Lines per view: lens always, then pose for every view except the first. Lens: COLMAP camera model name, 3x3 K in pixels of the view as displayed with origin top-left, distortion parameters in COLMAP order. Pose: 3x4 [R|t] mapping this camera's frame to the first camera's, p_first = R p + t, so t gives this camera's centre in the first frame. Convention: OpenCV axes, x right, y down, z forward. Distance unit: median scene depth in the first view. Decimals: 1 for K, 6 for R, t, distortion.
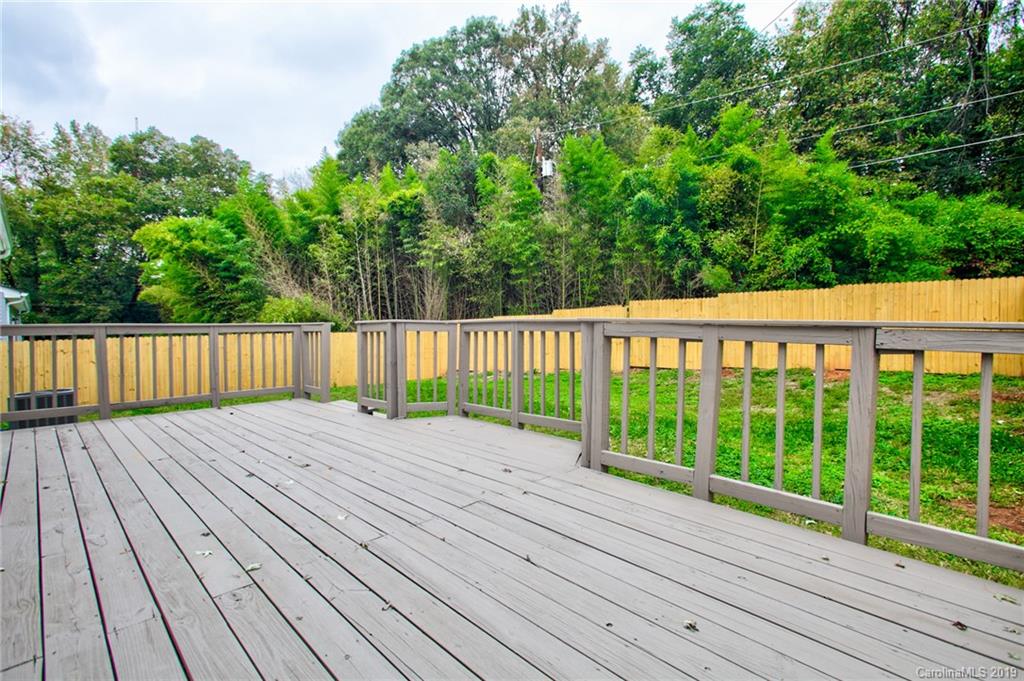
lens RADIAL K [[484.7, 0, 514.5], [0, 484.7, 335.2], [0, 0, 1]] dist [-0.000784, 0.007179]
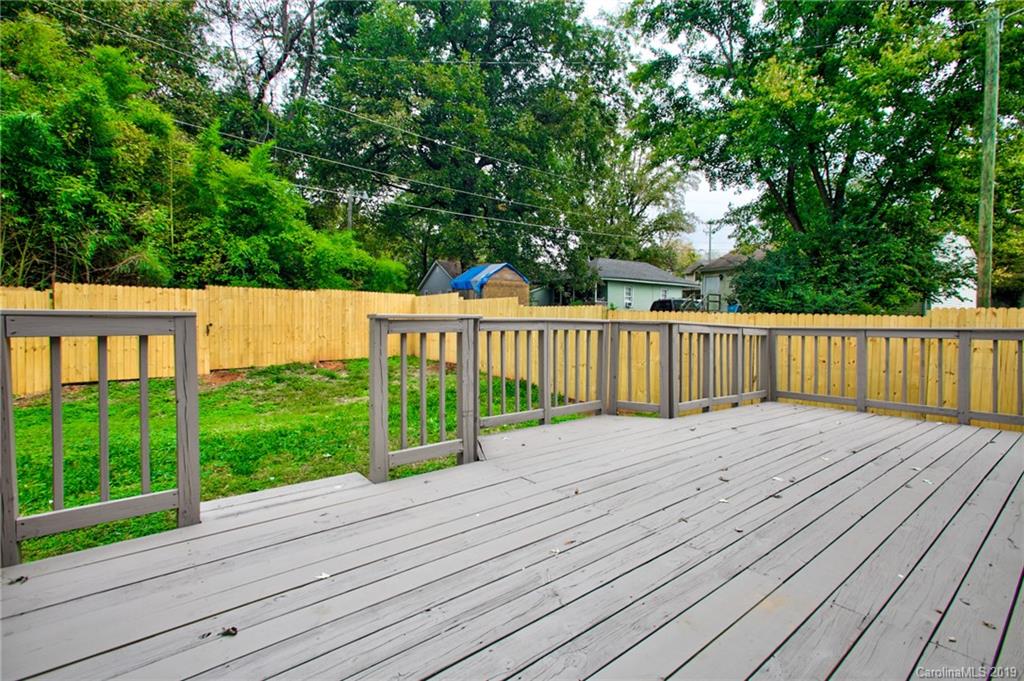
lens RADIAL K [[484.7, 0, 514.5], [0, 484.7, 335.2], [0, 0, 1]] dist [-0.000784, 0.007179]
pose [[0.095560, -0.019075, 0.995241, -0.375125], [0.010534, 0.999780, 0.018150, -0.006525], [-0.995368, 0.008749, 0.095740, 0.355322]]
